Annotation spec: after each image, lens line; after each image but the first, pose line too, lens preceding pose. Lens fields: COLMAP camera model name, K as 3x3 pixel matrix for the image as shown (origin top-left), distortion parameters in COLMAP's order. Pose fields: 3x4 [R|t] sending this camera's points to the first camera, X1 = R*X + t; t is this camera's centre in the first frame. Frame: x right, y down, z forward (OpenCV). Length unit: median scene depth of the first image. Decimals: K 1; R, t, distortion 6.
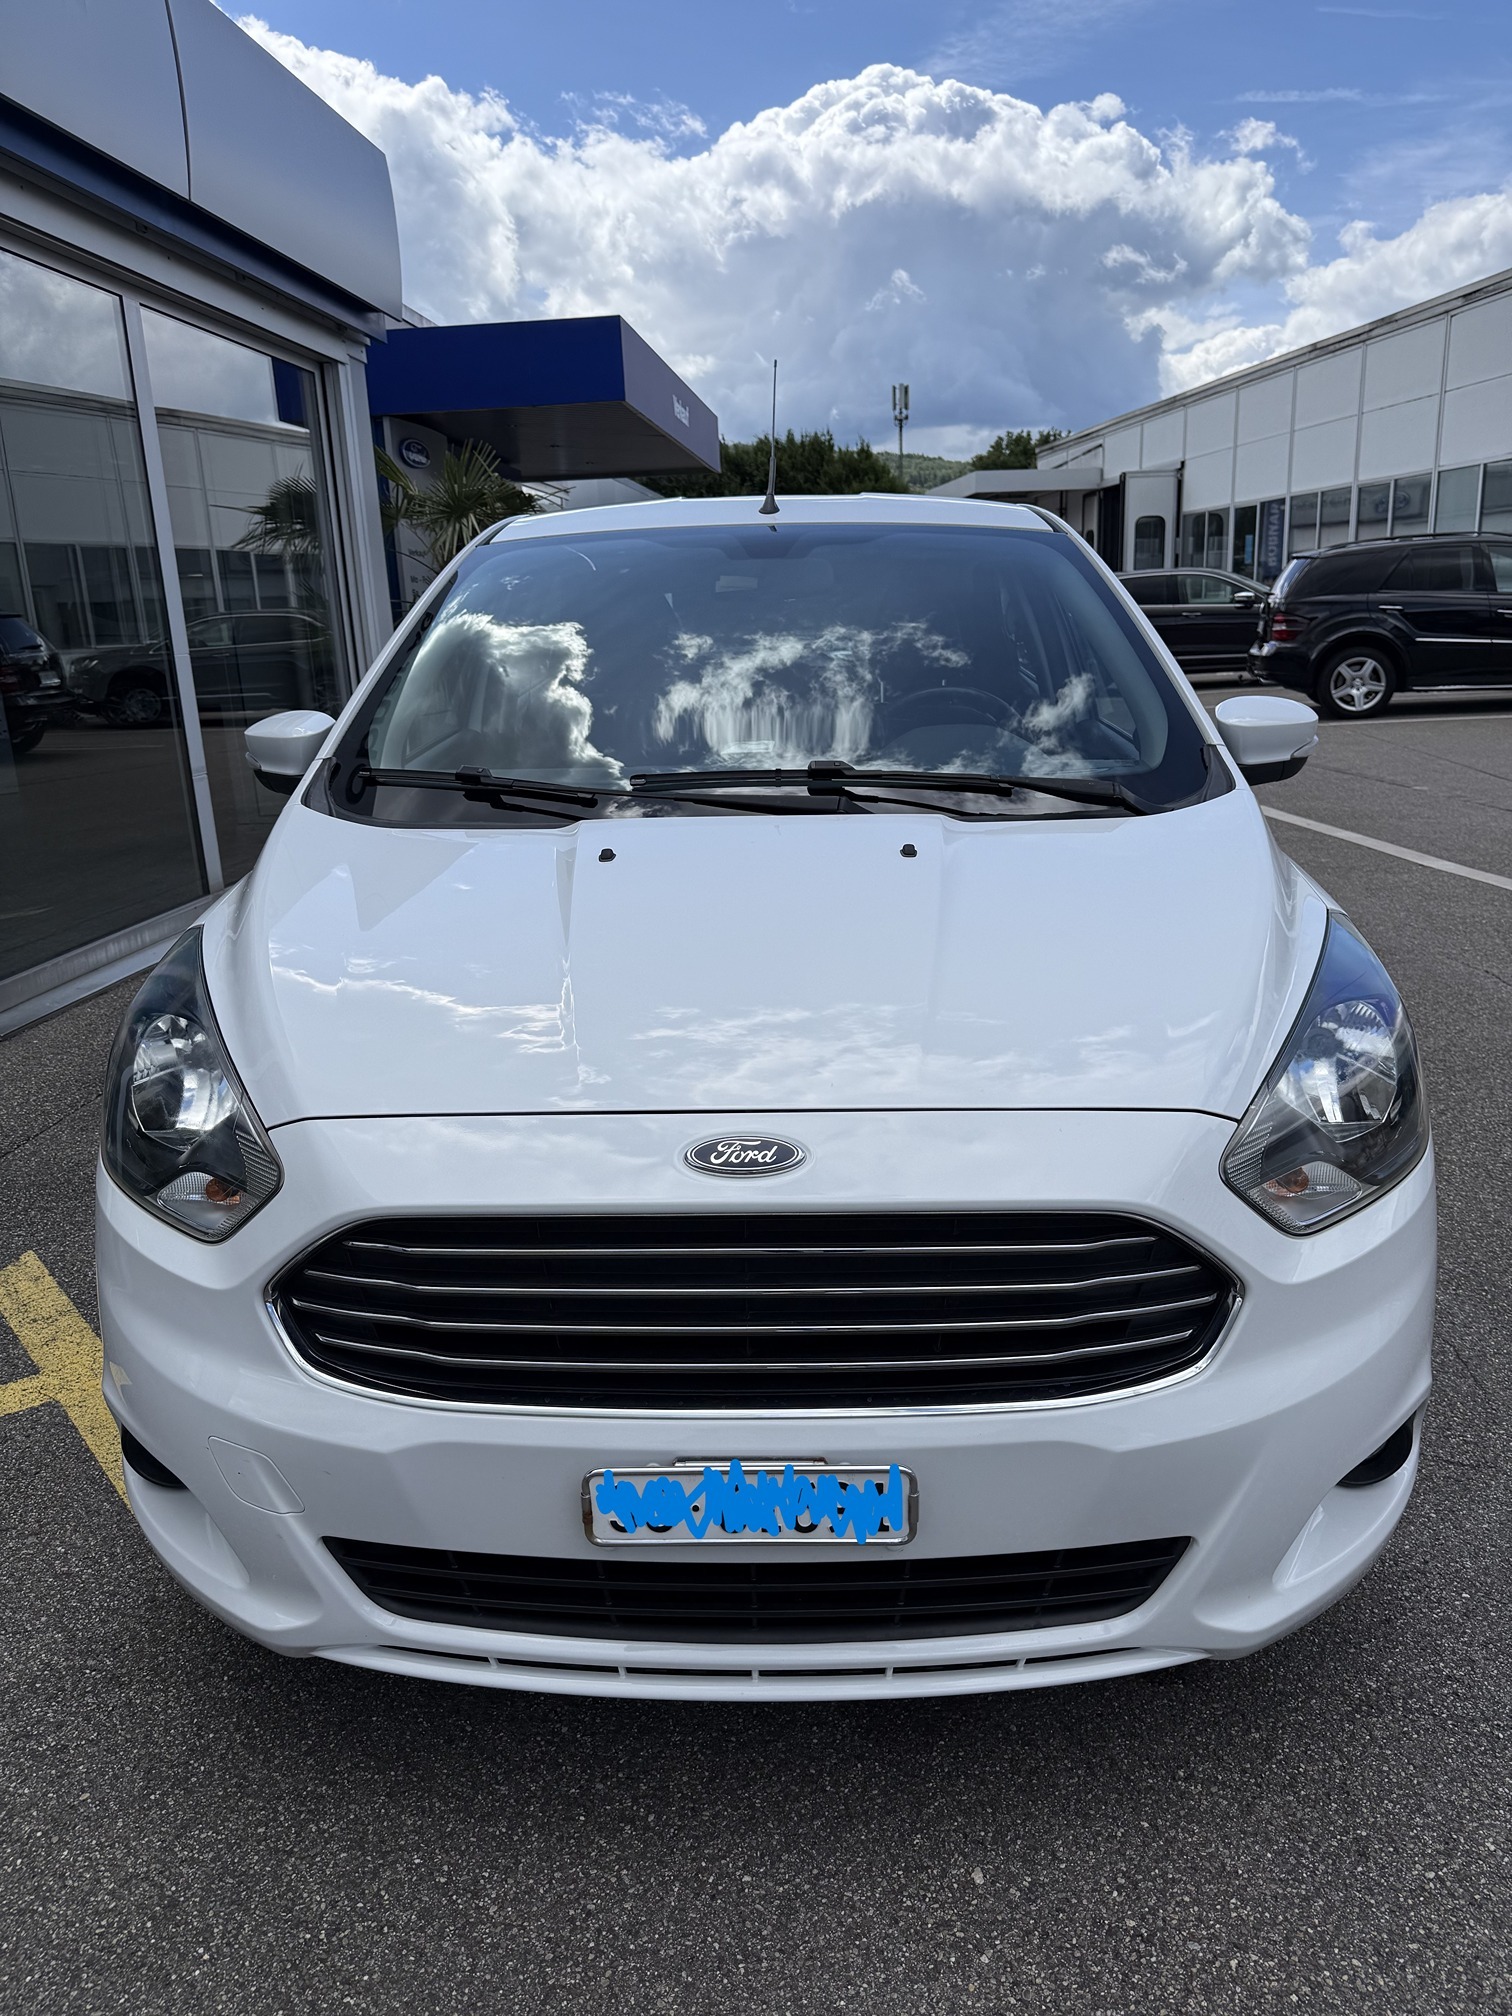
lens RADIAL K [[1491.5, 0, 756.0], [0, 1491.5, 1008.0], [0, 0, 1]] dist [0.004486, -0.026519]
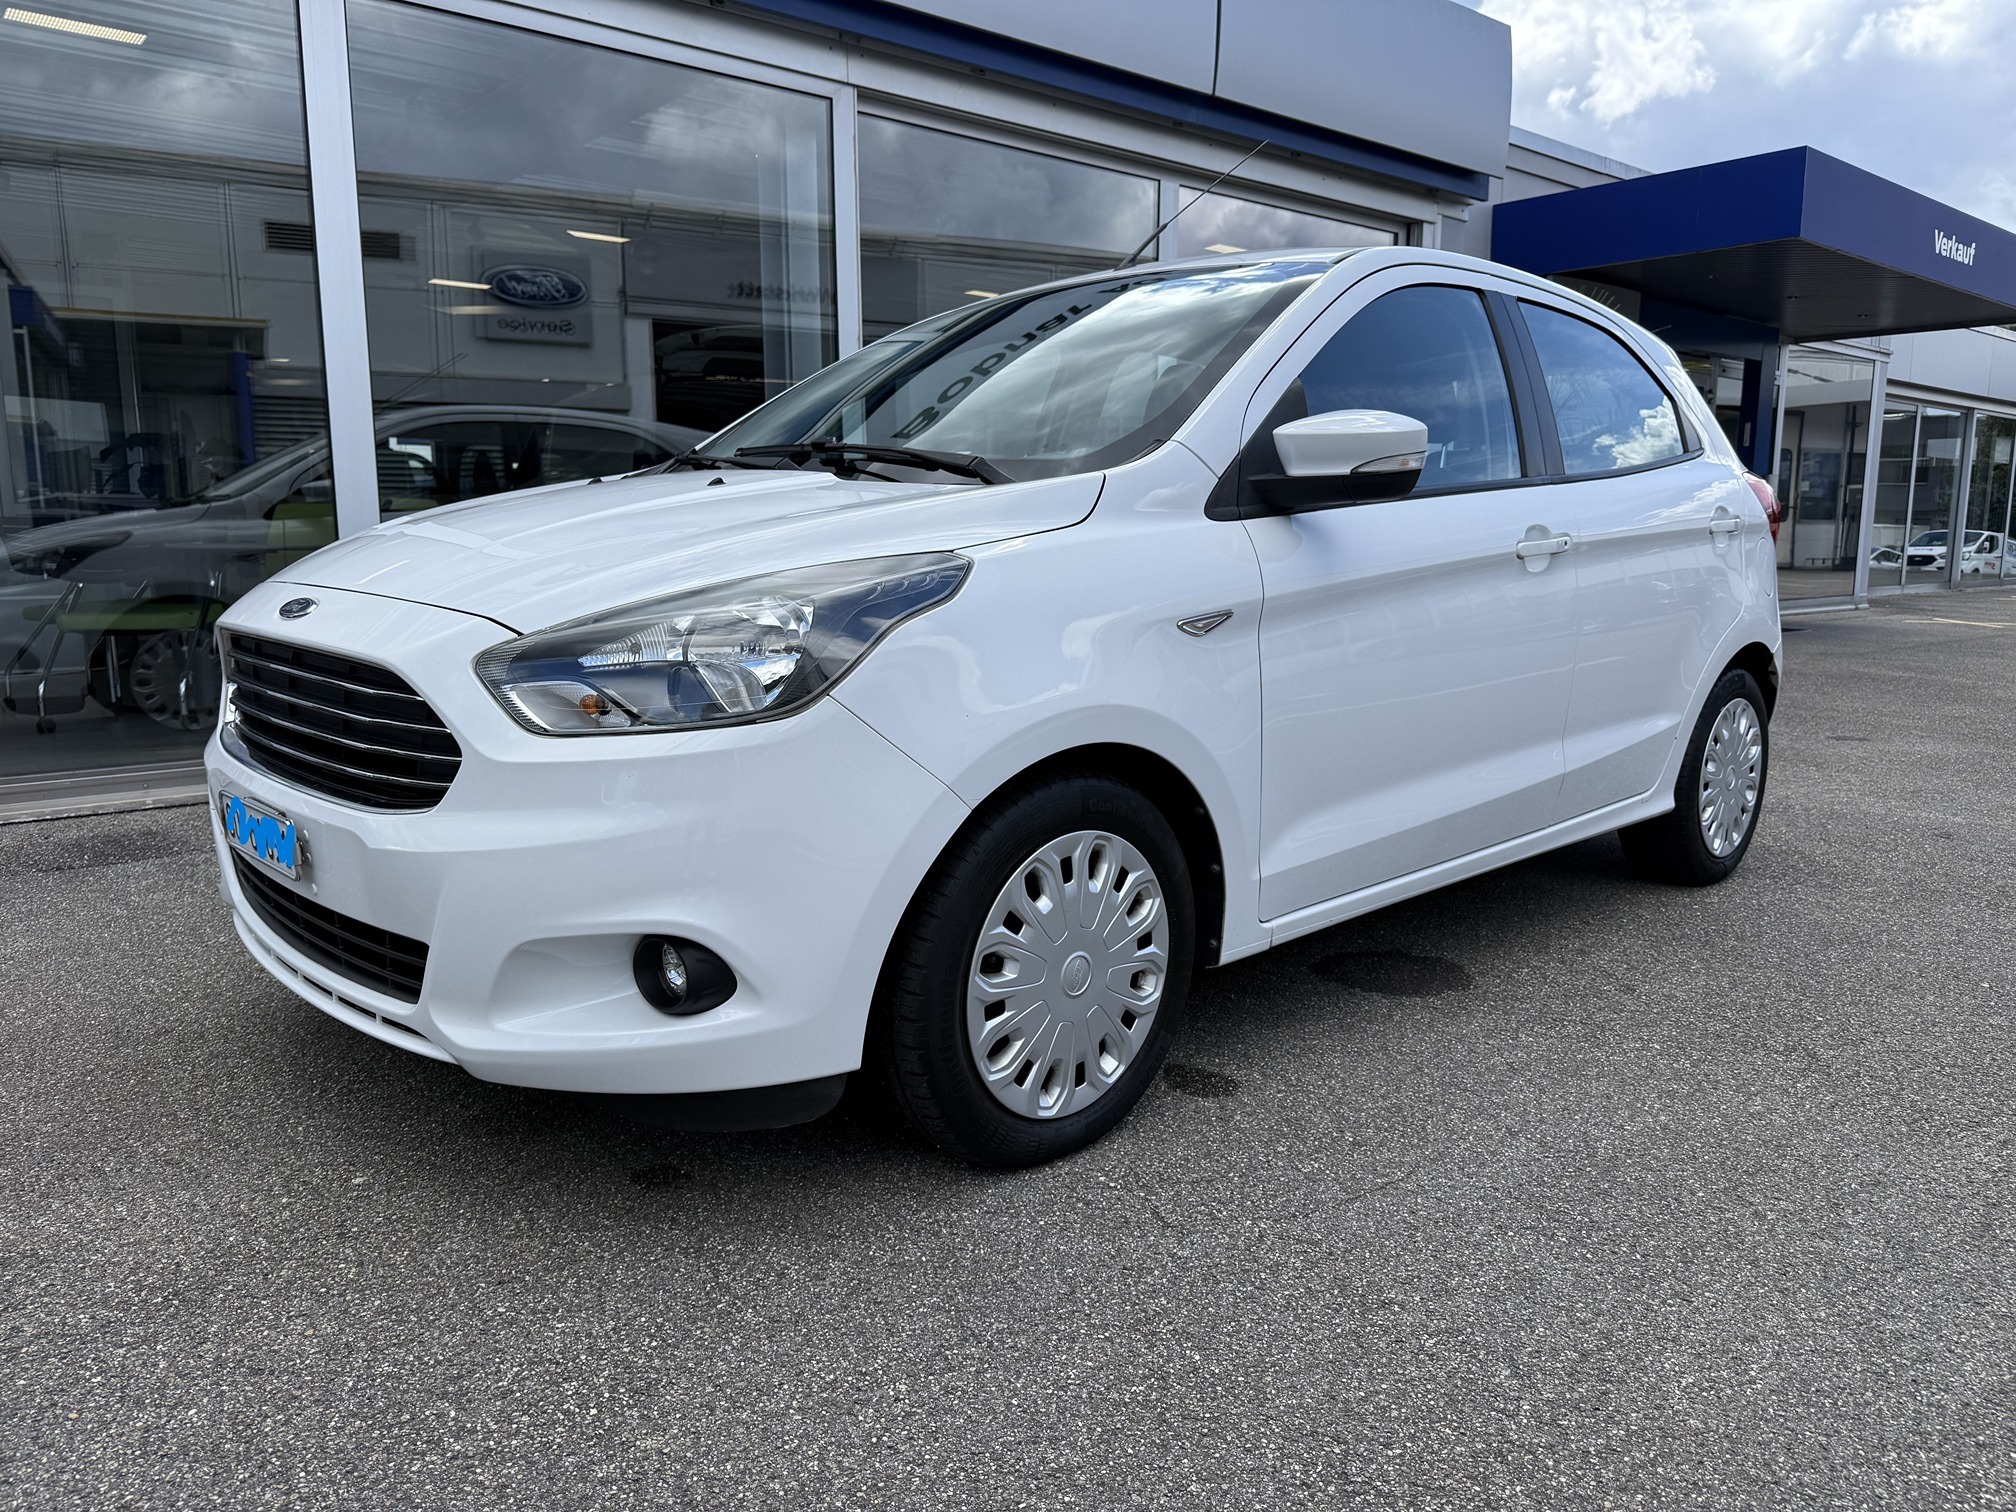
lens RADIAL K [[1491.5, 0, 1008.0], [0, 1491.5, 756.0], [0, 0, 1]] dist [0.004486, -0.026519]
pose [[0.693539, 0.143859, -0.705909, 0.472728], [-0.213434, 0.976900, -0.010609, 0.030824], [0.688077, 0.158023, 0.708223, 0.124746]]
